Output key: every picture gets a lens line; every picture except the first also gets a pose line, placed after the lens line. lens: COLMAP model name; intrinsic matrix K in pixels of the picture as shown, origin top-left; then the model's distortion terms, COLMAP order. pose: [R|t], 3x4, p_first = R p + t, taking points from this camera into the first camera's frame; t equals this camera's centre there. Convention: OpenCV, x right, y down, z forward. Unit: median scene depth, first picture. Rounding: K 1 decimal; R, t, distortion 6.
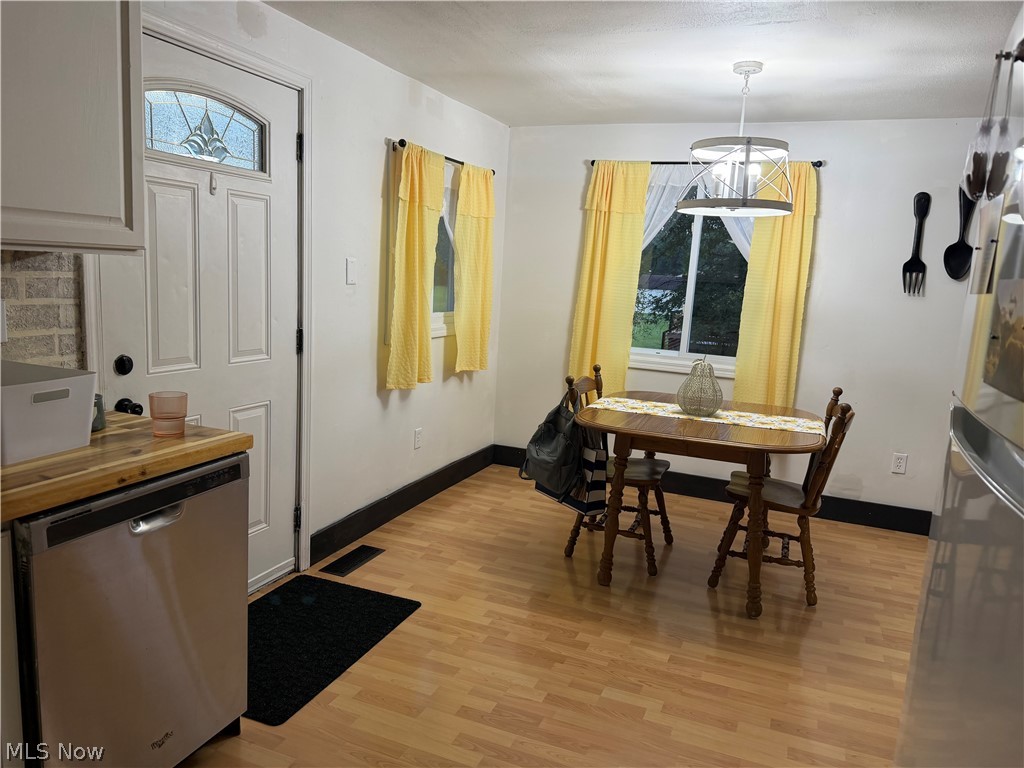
lens RADIAL K [[717.8, 0, 510.5], [0, 717.8, 384.1], [0, 0, 1]] dist [0.022386, -0.026594]
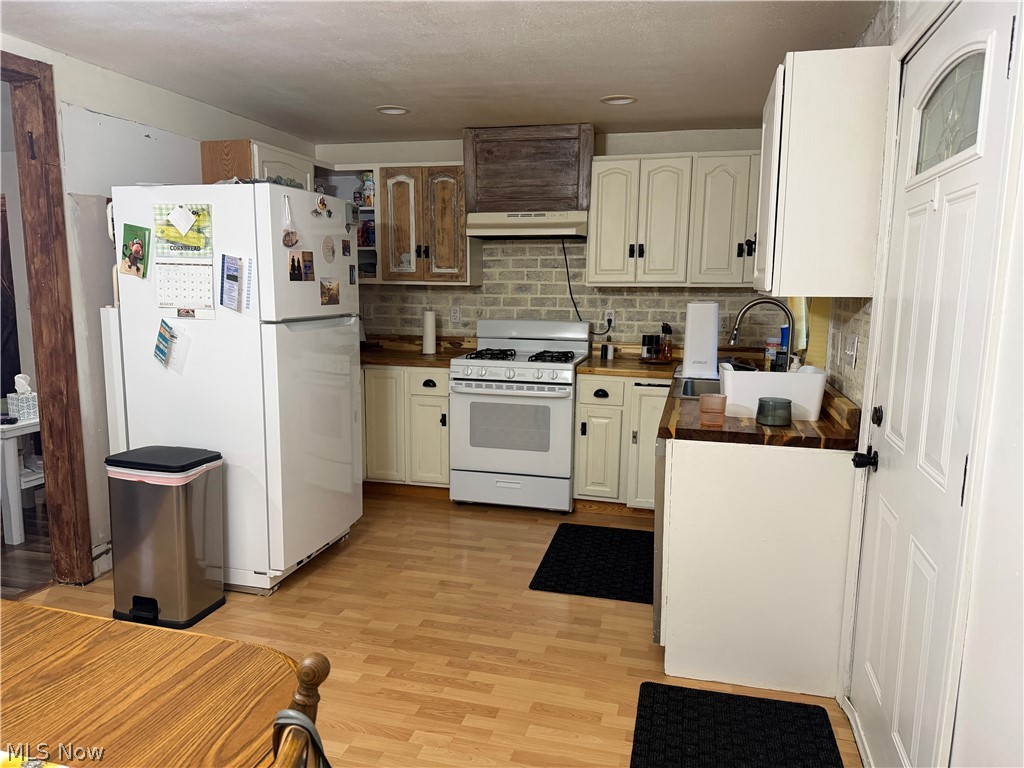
lens RADIAL K [[717.8, 0, 507.3], [0, 717.8, 387.5], [0, 0, 1]] dist [0.022386, -0.026594]
pose [[-0.988706, -0.056242, -0.138916, 0.082397], [-0.095532, 0.950703, 0.295021, -0.293959], [0.115475, 0.304960, -0.945339, 1.789504]]
